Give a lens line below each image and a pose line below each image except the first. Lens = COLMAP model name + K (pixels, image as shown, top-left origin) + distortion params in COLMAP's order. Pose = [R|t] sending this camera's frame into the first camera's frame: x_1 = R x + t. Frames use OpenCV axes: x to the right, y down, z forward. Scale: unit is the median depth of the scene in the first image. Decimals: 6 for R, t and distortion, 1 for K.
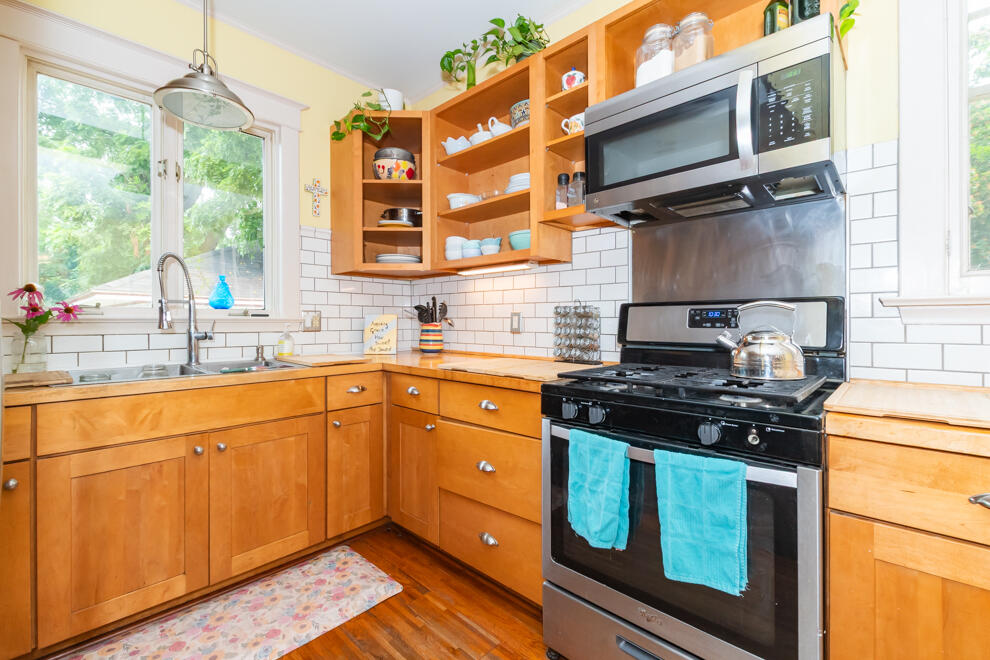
lens RADIAL K [[428.2, 0, 495.0], [0, 428.2, 321.3], [0, 0, 1]] dist [0.004342, 0.000080]
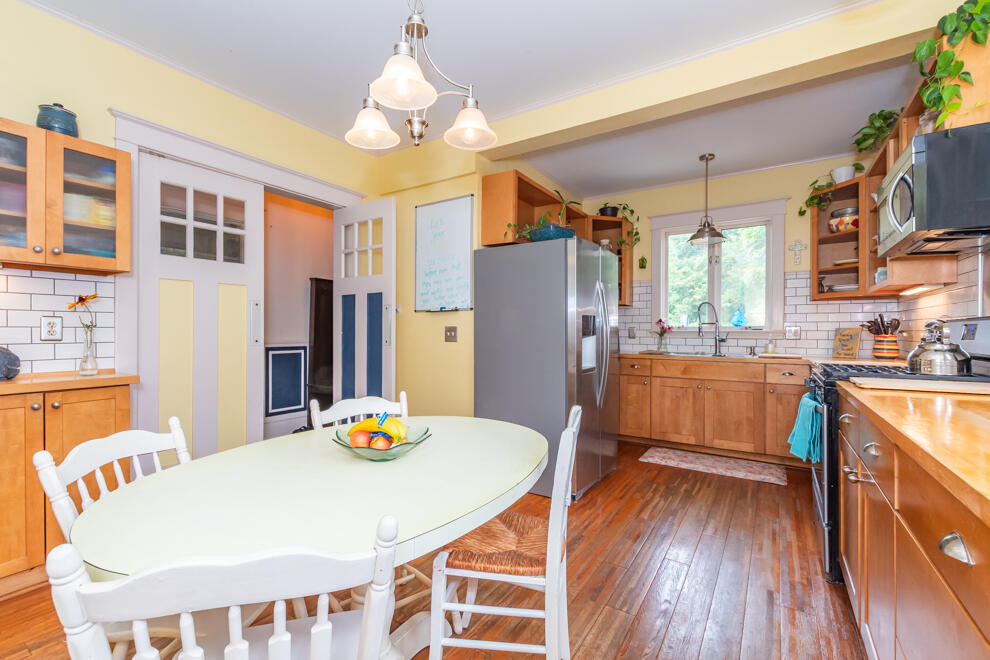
lens RADIAL K [[428.2, 0, 494.8], [0, 428.2, 333.0], [0, 0, 1]] dist [0.004342, 0.000080]
pose [[0.182982, 0.005067, -0.983103, 1.234289], [-0.003457, 0.999984, 0.004511, -0.004380], [0.983110, 0.002573, 0.182997, -0.475250]]
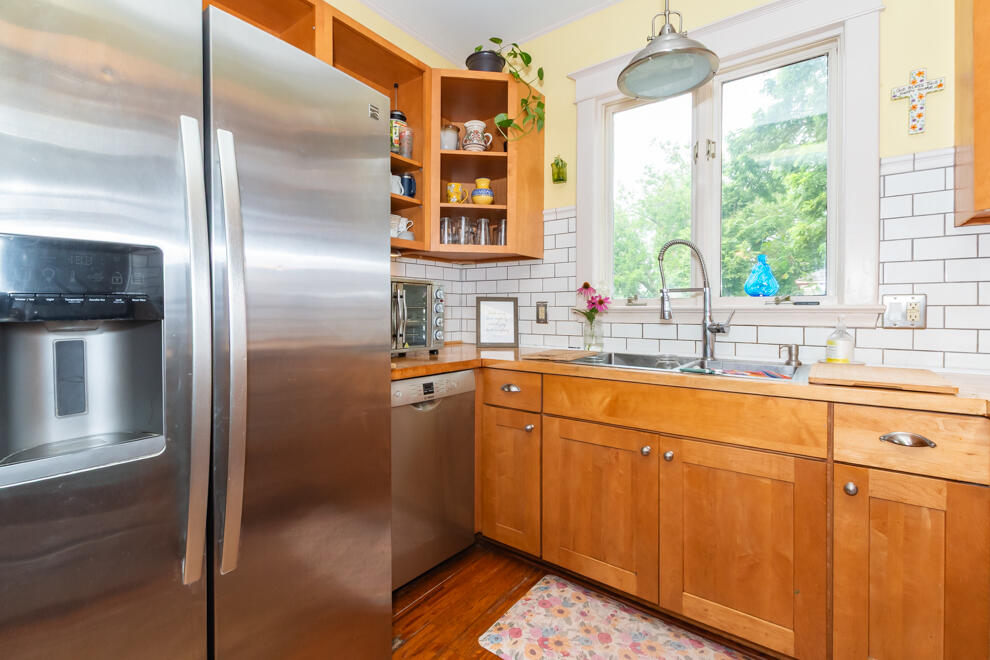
lens RADIAL K [[447.7, 0, 470.8], [0, 447.7, 313.2], [0, 0, 1]] dist [0.002789, -0.000324]
pose [[0.085661, 0.002668, -0.996321, 0.203081], [-0.002514, 0.999994, 0.002462, 0.003140], [0.996321, 0.002294, 0.085667, 0.461137]]
